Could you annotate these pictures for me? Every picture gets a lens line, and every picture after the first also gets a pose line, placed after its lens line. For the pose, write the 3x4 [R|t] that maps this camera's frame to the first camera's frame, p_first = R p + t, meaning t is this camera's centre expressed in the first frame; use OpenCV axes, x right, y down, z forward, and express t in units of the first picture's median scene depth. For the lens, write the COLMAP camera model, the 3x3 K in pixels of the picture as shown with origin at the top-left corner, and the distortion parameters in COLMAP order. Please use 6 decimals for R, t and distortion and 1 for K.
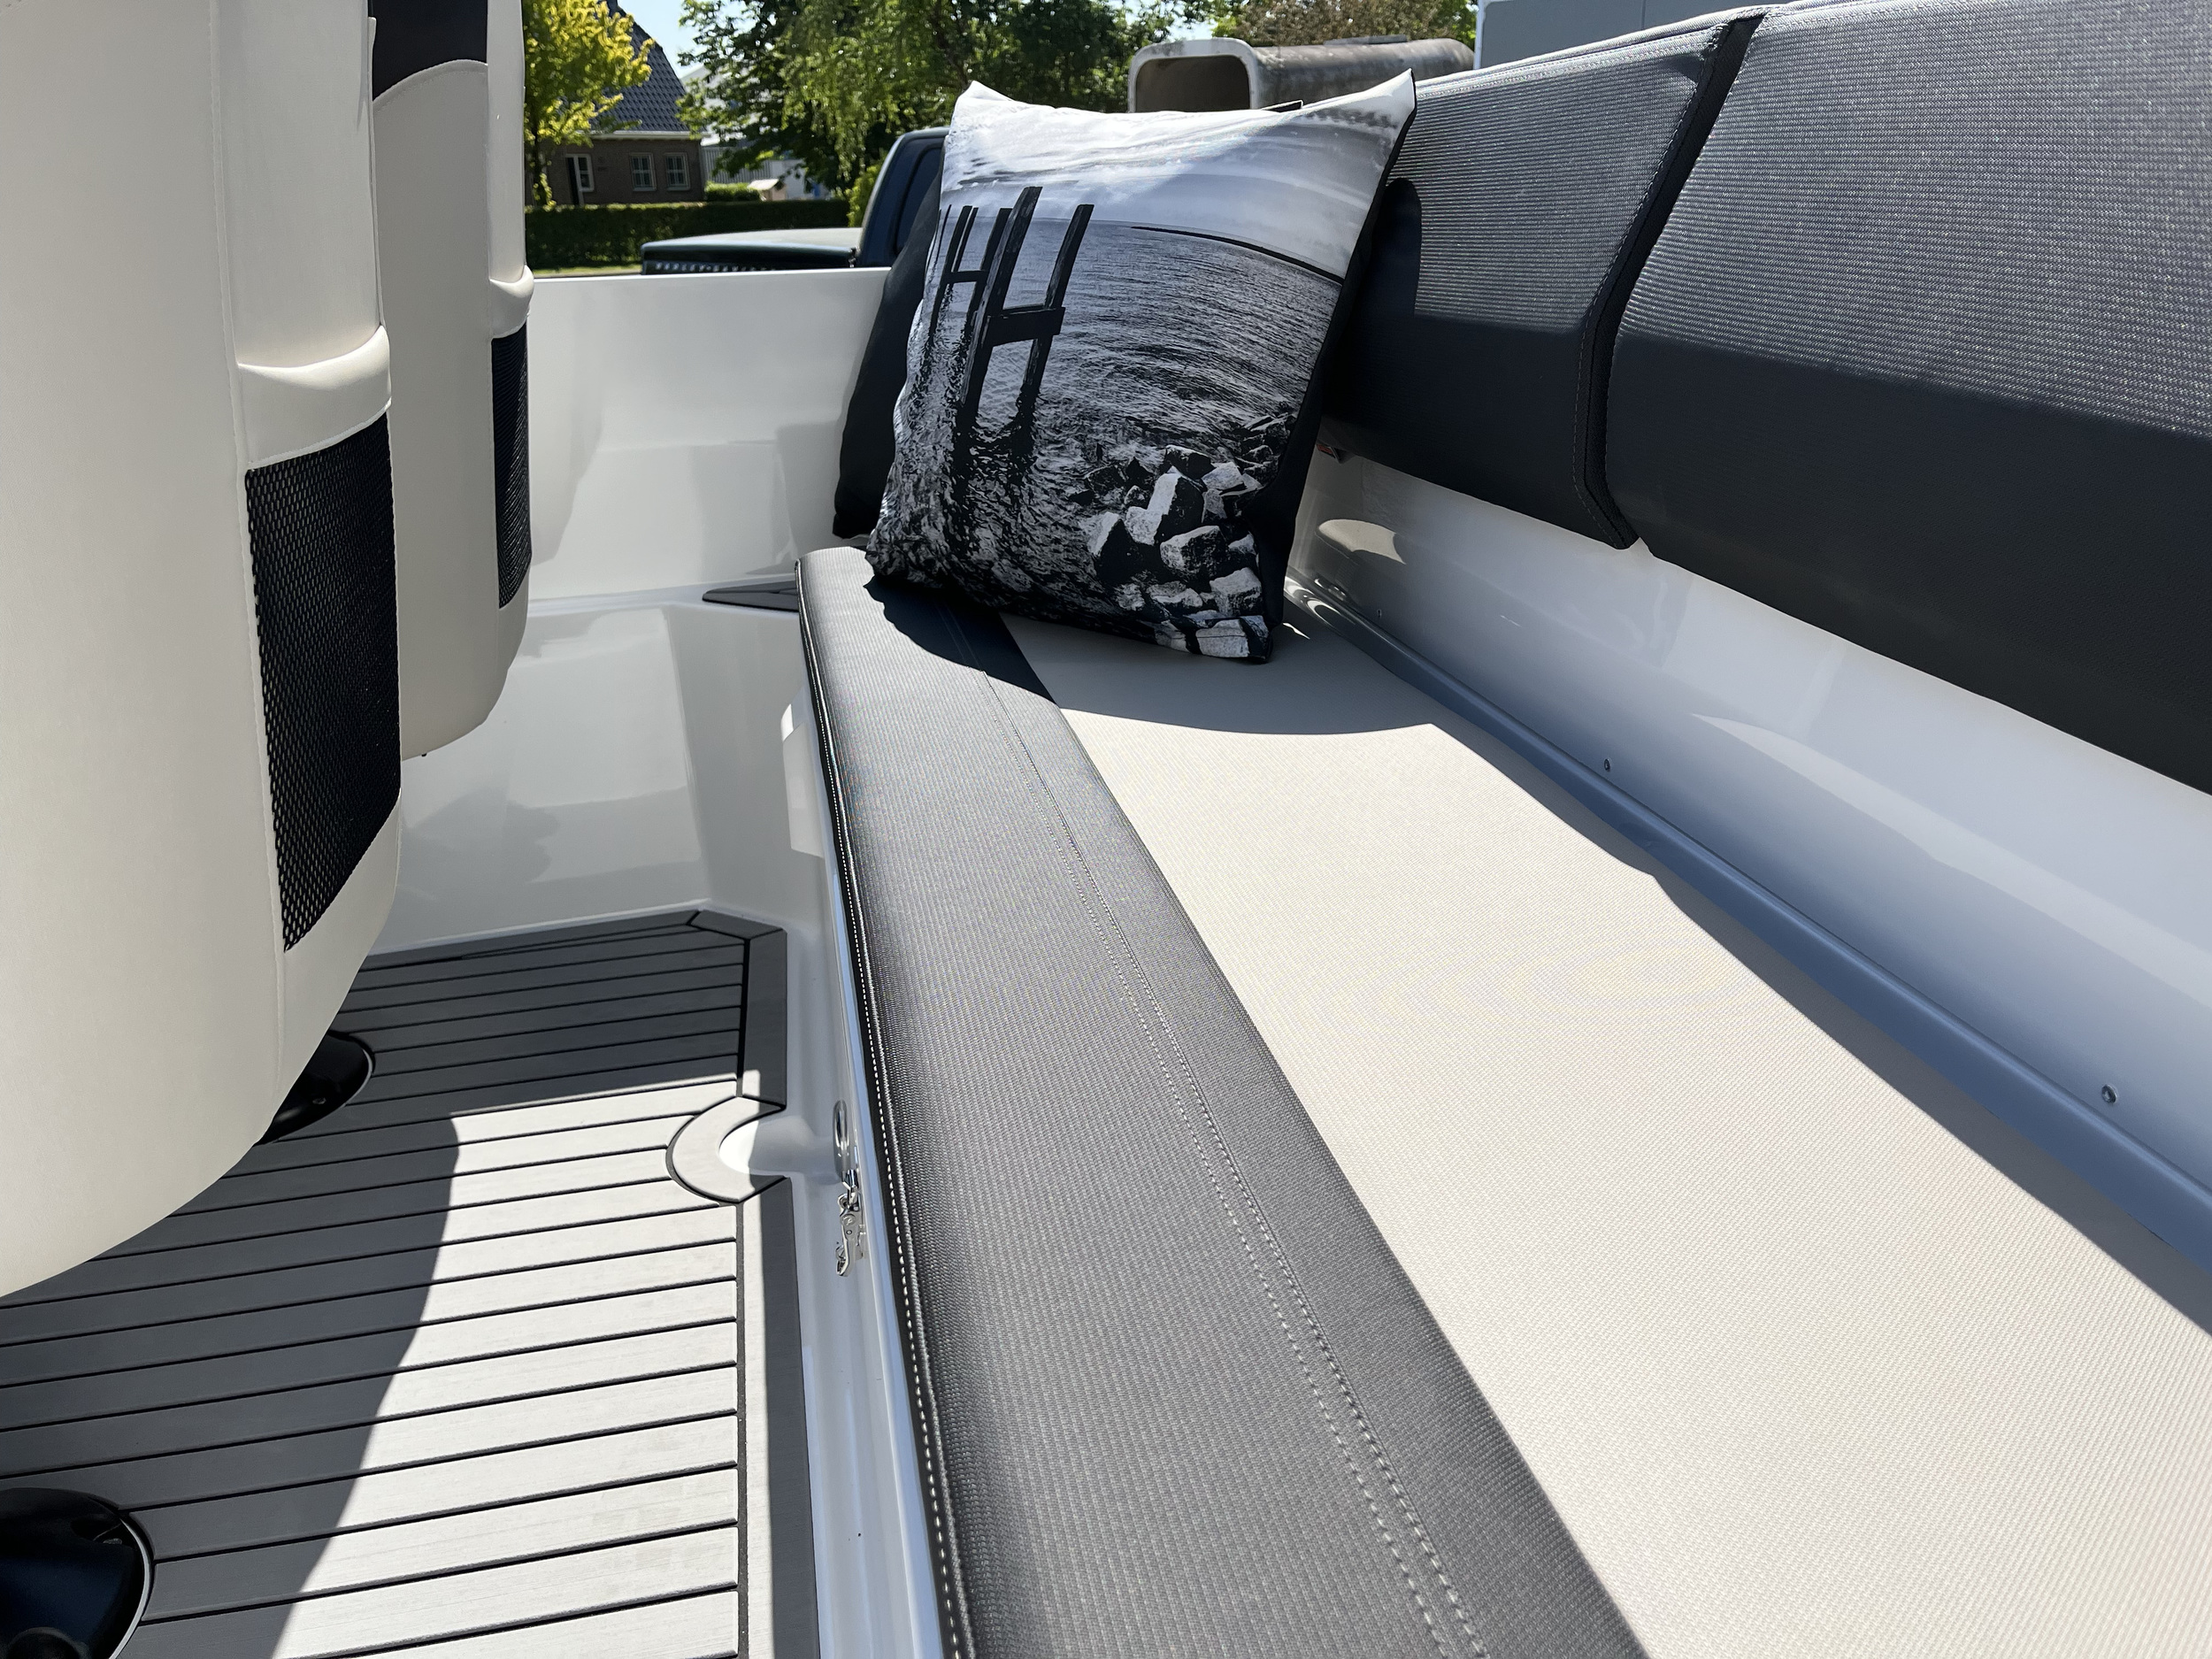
lens RADIAL K [[1718.8, 0, 1112.3], [0, 1718.8, 913.5], [0, 0, 1]] dist [0.064318, -0.090479]
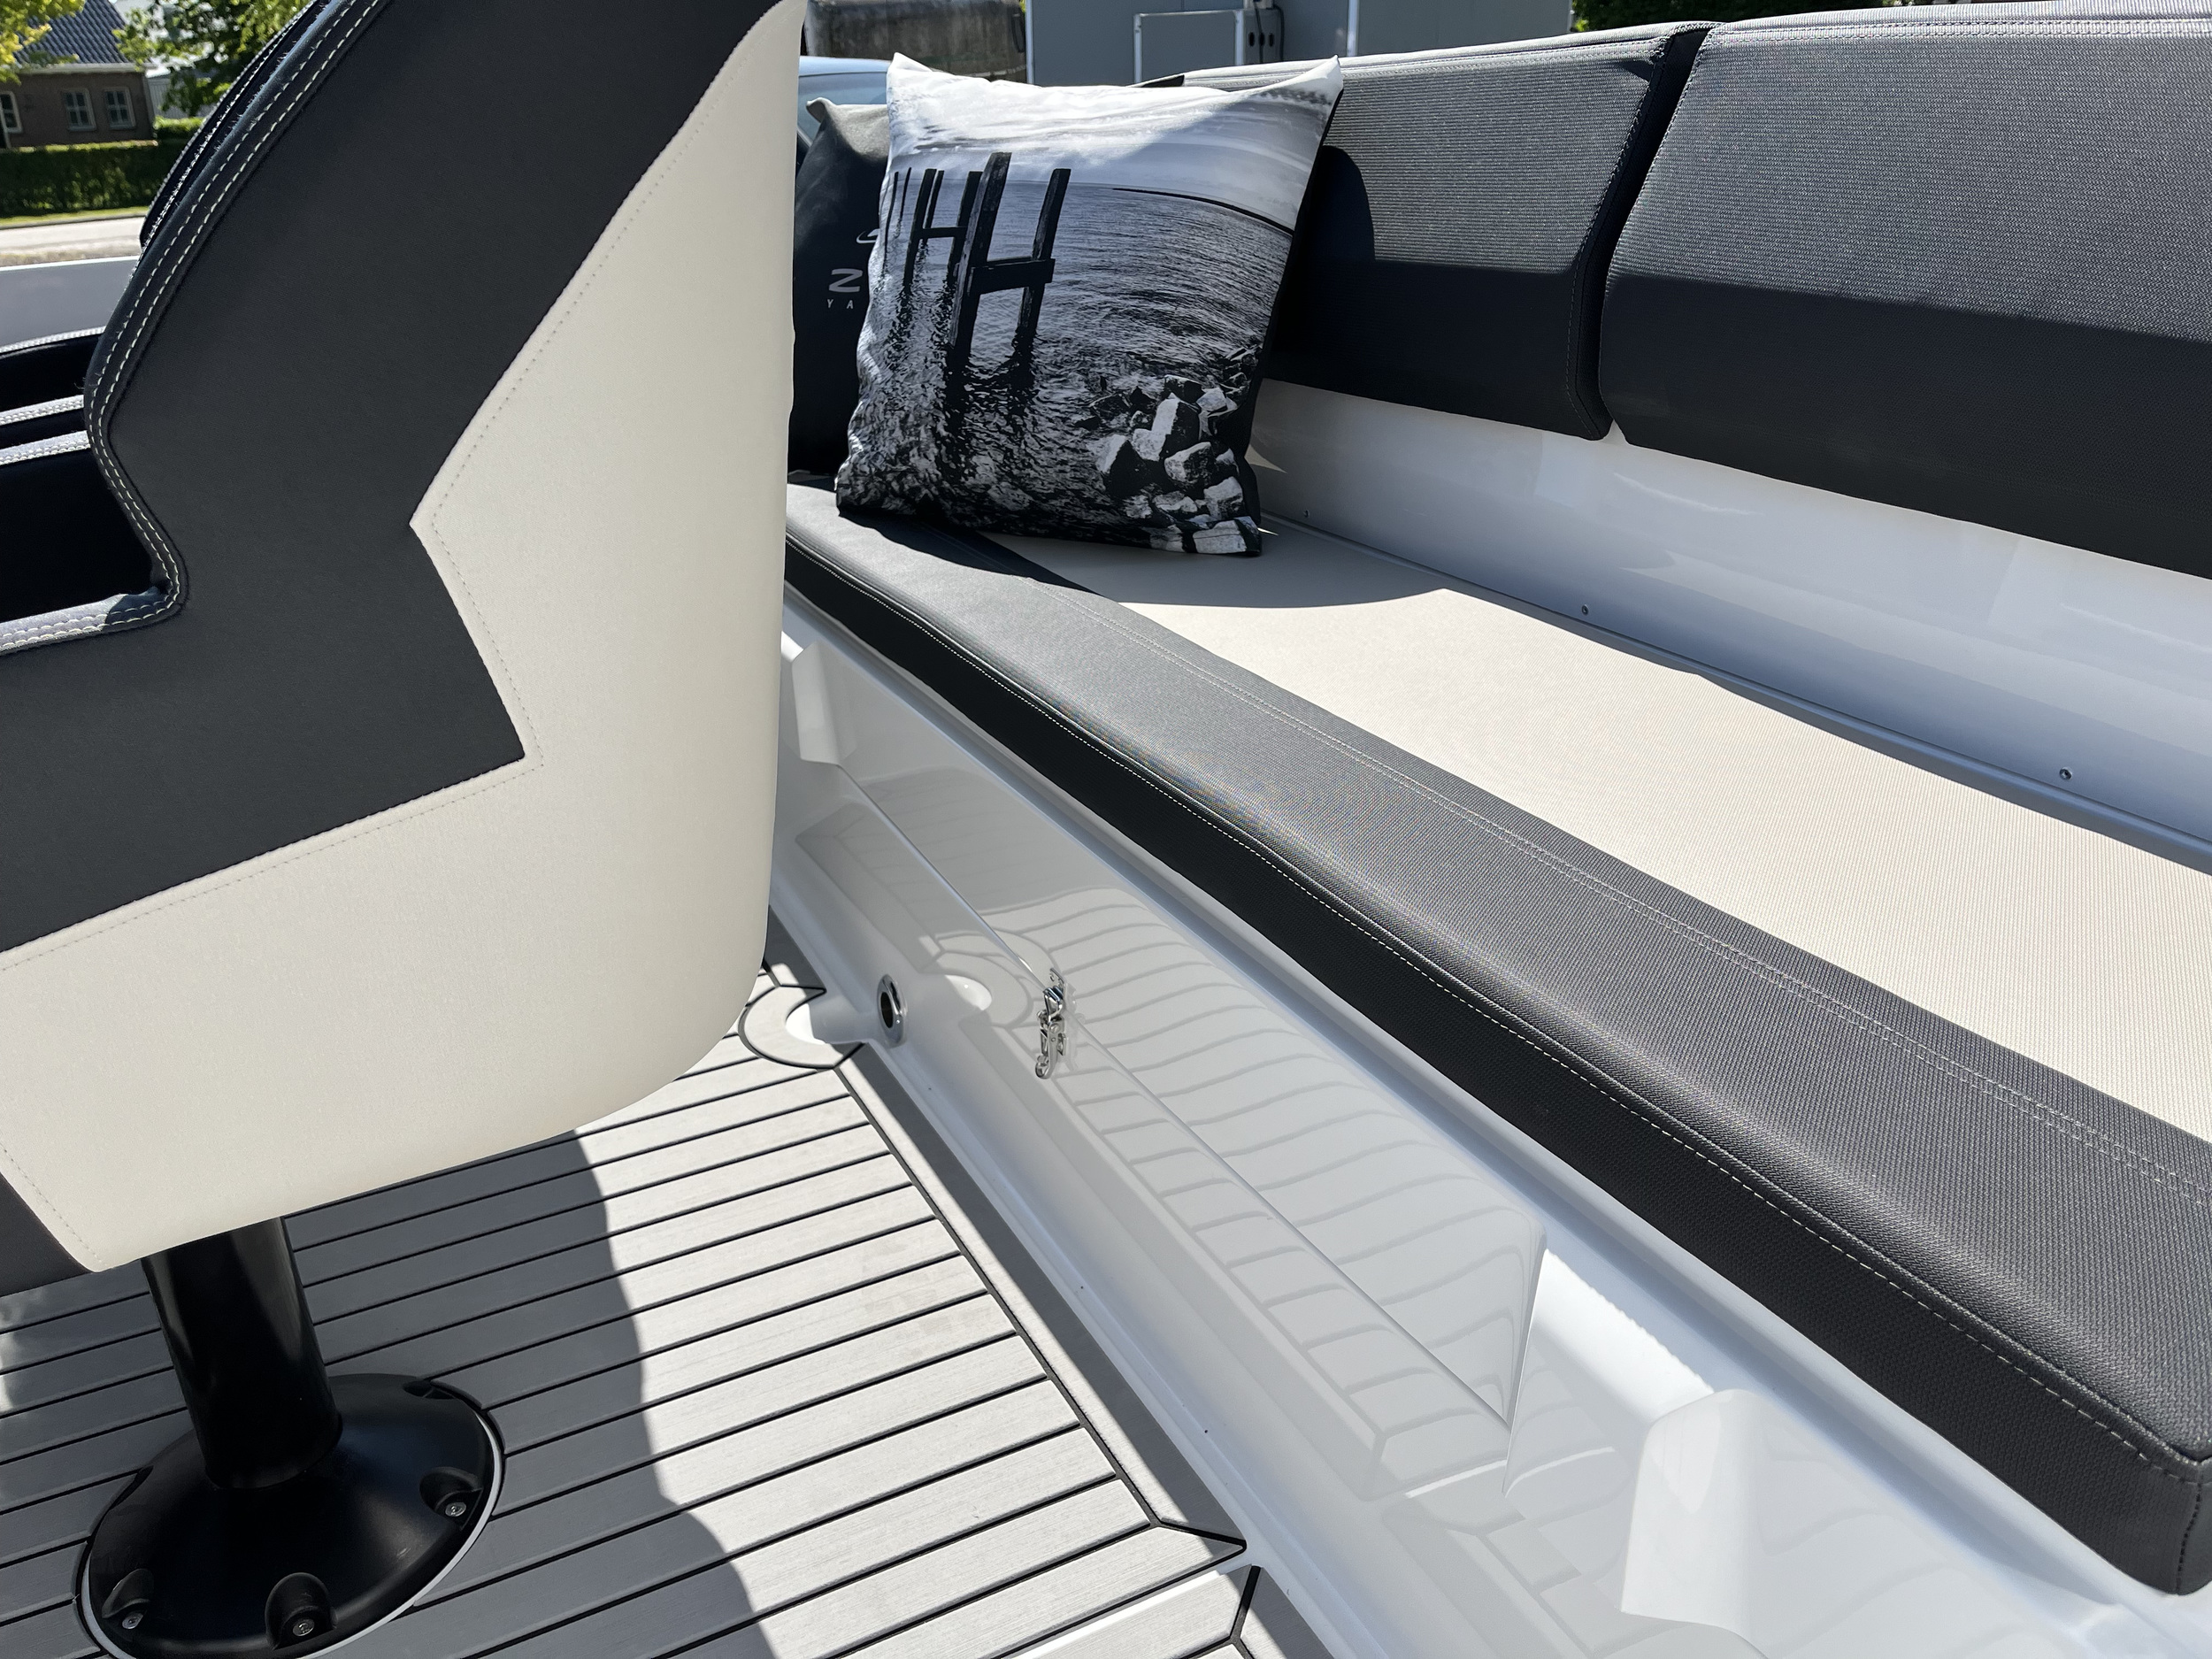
lens RADIAL K [[1718.8, 0, 1112.3], [0, 1718.8, 913.5], [0, 0, 1]] dist [0.064318, -0.090479]
pose [[0.964745, -0.109452, 0.239347, -0.316231], [0.101769, 0.993823, 0.044264, 0.038090], [-0.242713, -0.018346, 0.969925, -0.142444]]
